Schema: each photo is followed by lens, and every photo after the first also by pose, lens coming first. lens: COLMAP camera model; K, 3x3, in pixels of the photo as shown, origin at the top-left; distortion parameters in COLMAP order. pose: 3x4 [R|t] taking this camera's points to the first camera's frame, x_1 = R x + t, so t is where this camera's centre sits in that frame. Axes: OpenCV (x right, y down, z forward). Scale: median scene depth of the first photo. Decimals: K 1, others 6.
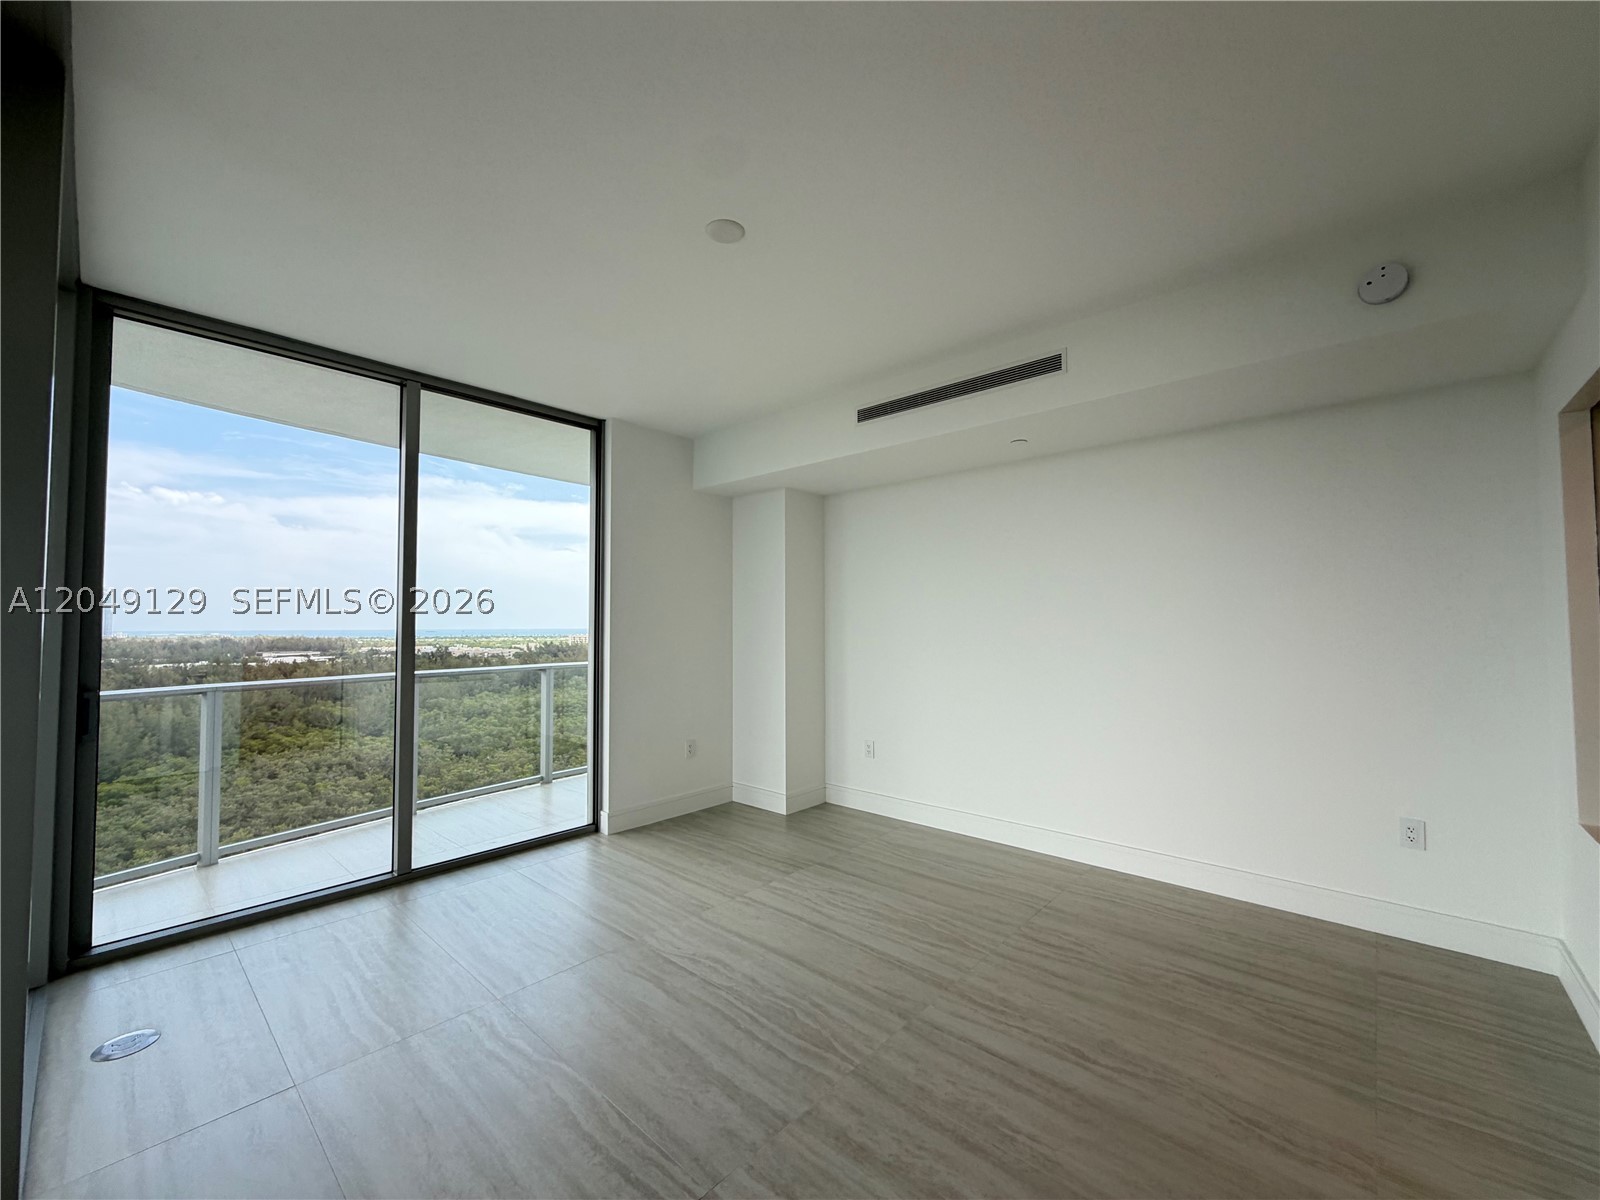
lens RADIAL K [[639.2, 0, 798.5], [0, 639.2, 604.7], [0, 0, 1]] dist [-0.000410, -0.000333]
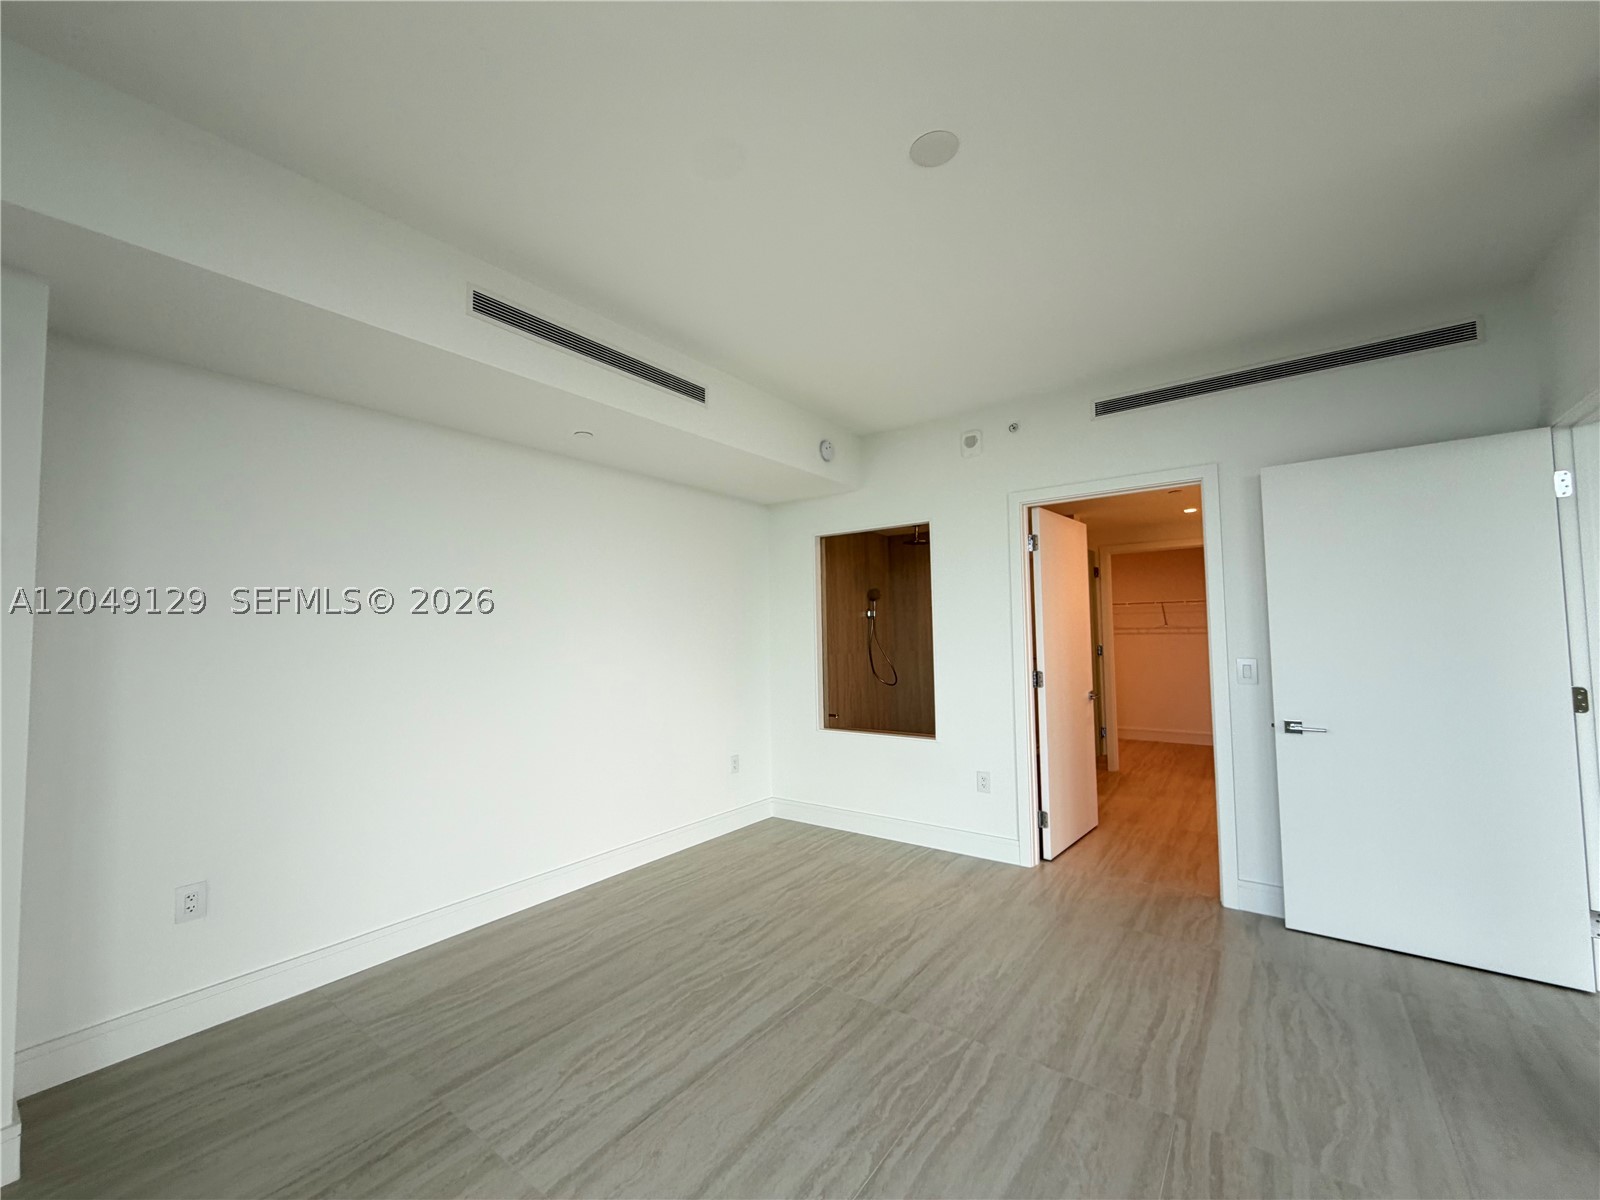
lens RADIAL K [[639.2, 0, 794.6], [0, 639.2, 594.5], [0, 0, 1]] dist [-0.000410, -0.000333]
pose [[-0.089893, 0.068687, 0.993580, -0.793345], [-0.015526, 0.997401, -0.070356, 0.041614], [-0.995830, -0.021751, -0.088593, 1.113147]]
